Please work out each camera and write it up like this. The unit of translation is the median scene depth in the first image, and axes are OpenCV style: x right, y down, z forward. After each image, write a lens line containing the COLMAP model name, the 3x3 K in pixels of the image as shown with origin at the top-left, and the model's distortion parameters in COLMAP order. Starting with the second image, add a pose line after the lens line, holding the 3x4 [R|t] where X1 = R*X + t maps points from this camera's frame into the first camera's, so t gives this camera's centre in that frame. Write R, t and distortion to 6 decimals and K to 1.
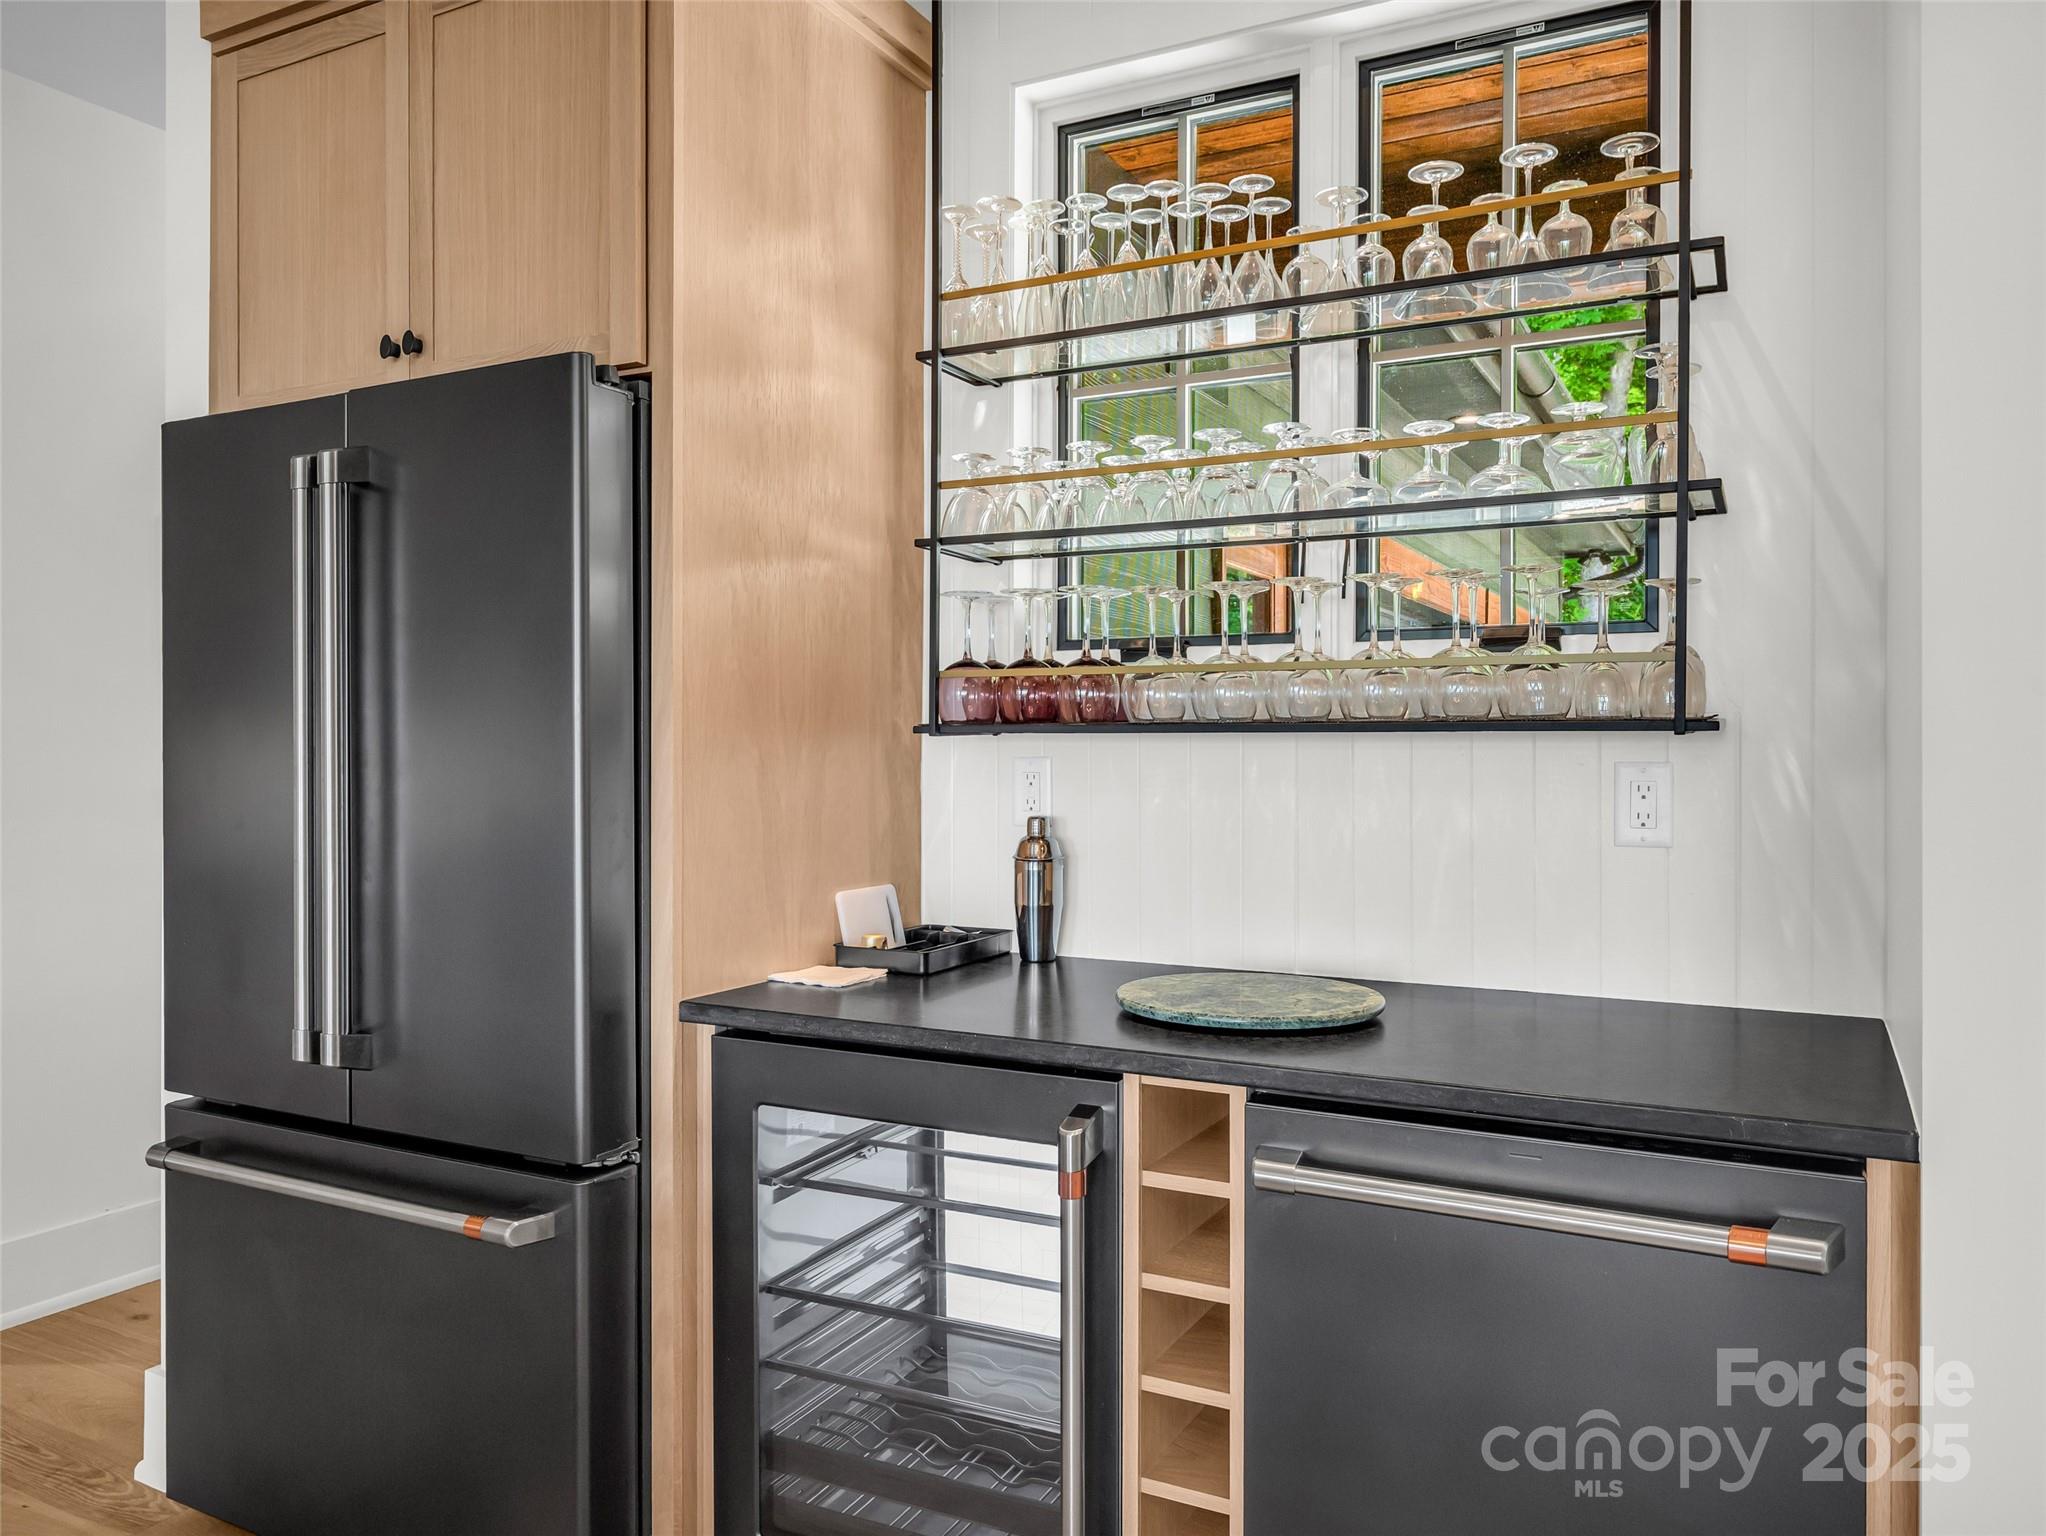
lens RADIAL K [[1453.5, 0, 1023.0], [0, 1453.5, 768.0], [0, 0, 1]] dist [0.000556, 0.001220]
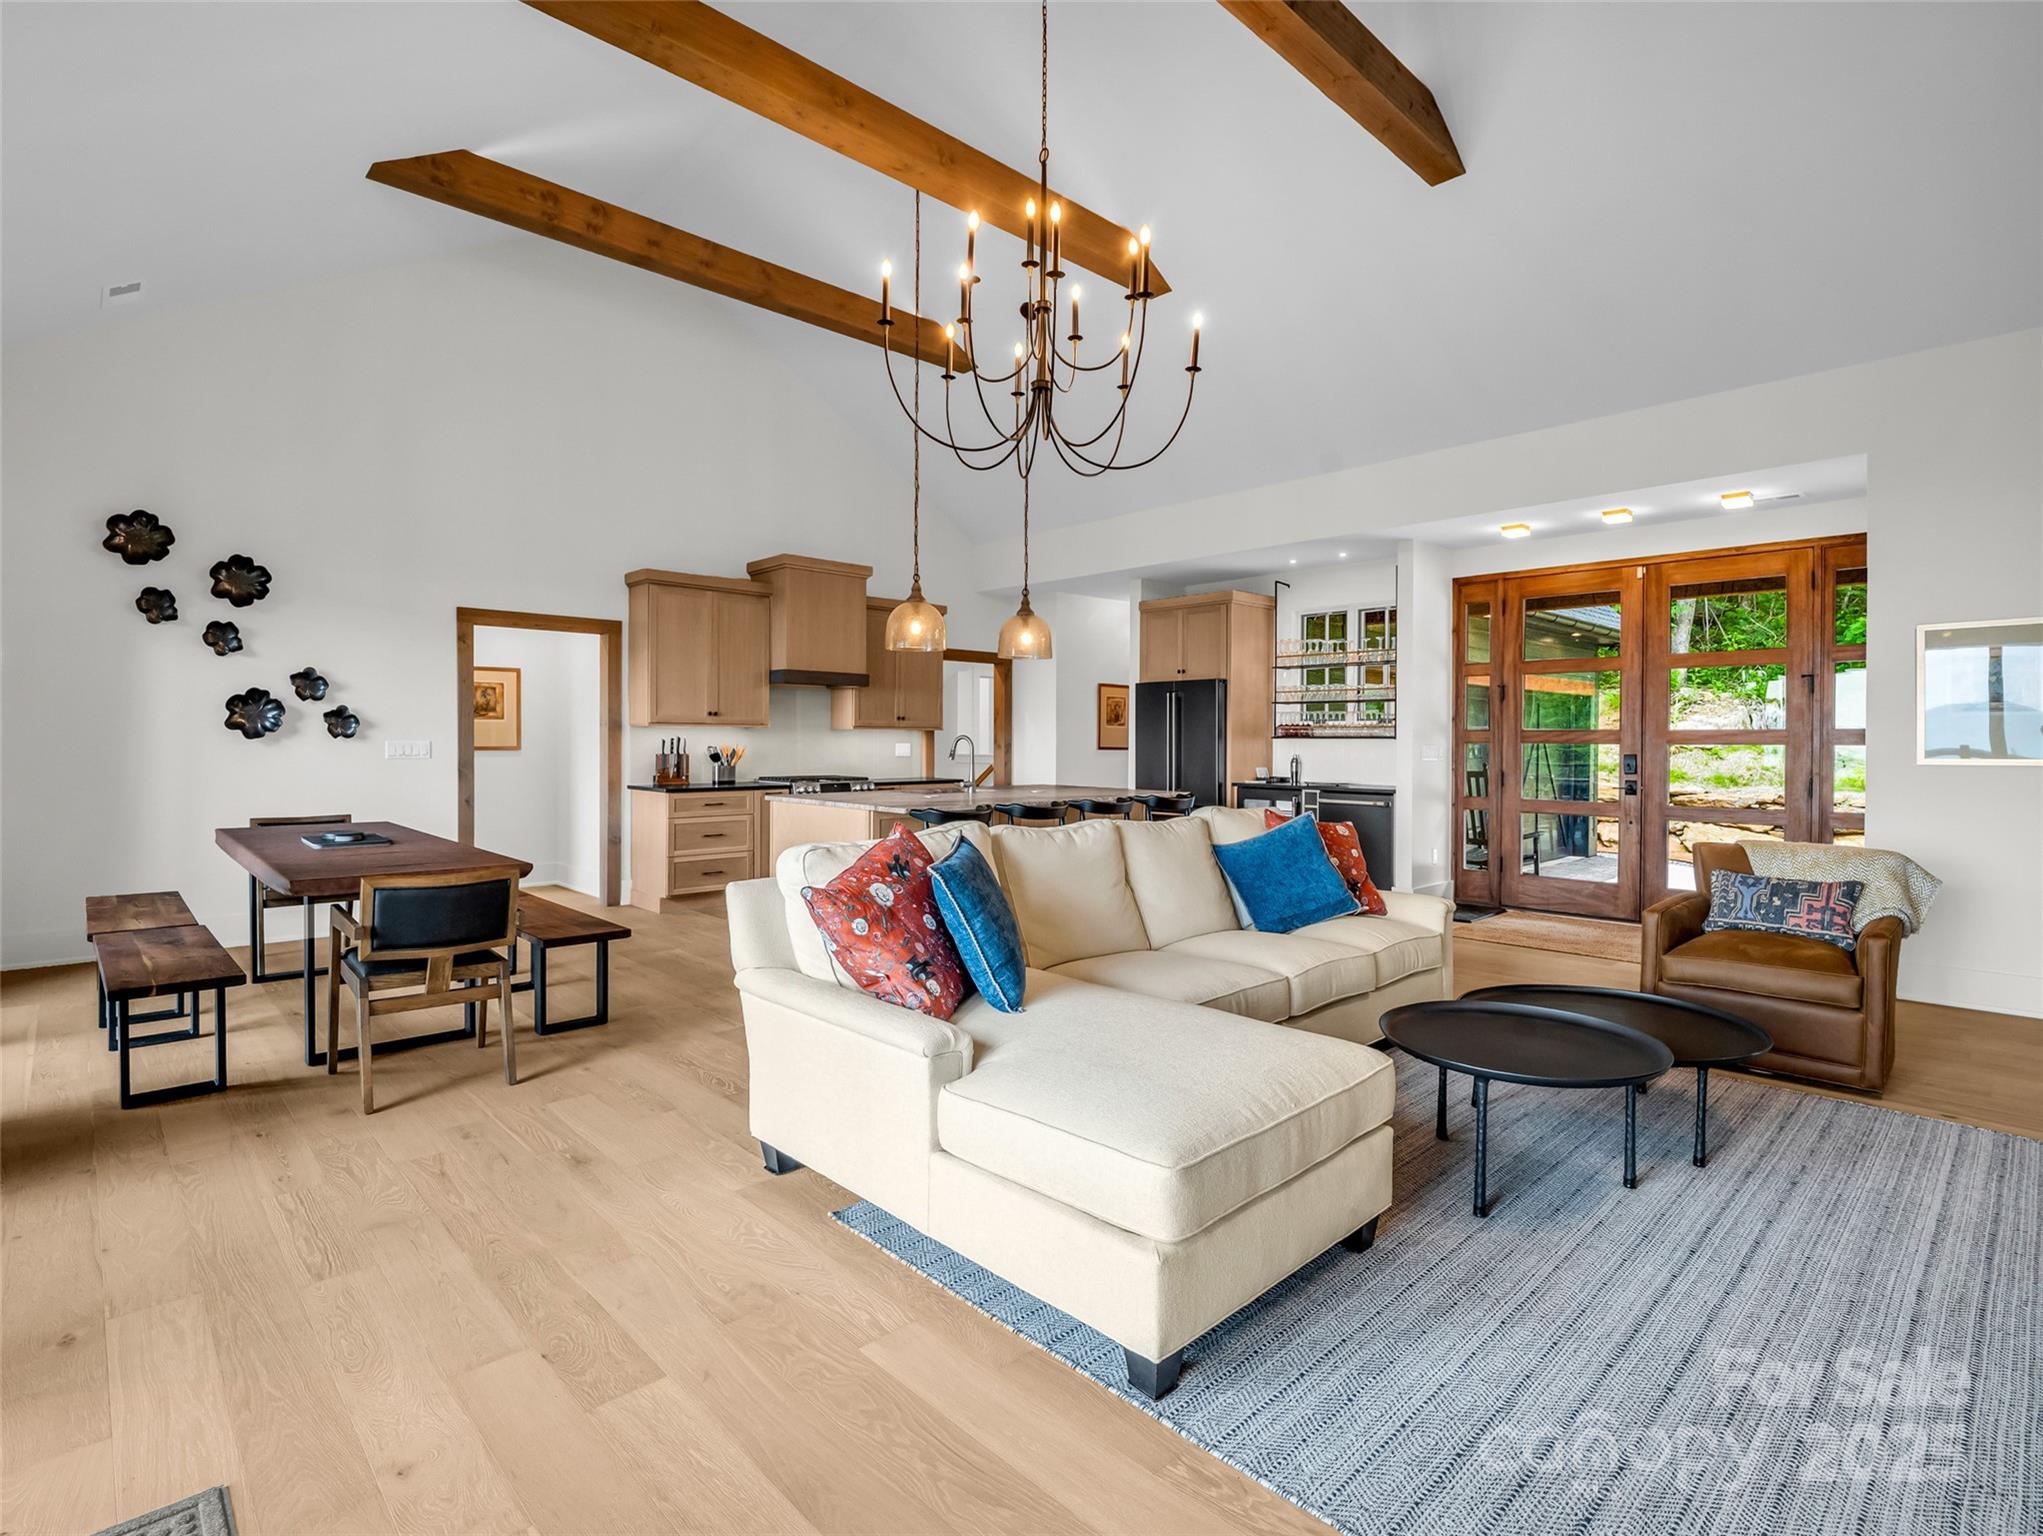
lens RADIAL K [[1000.9, 0, 1021.5], [0, 1000.9, 768.0], [0, 0, 1]] dist [0.000105, -0.000012]
pose [[0.948041, 0.006992, -0.318070, 0.224897], [-0.001097, 0.999824, 0.018709, 0.015907], [0.318145, -0.017388, 0.947883, -2.755942]]
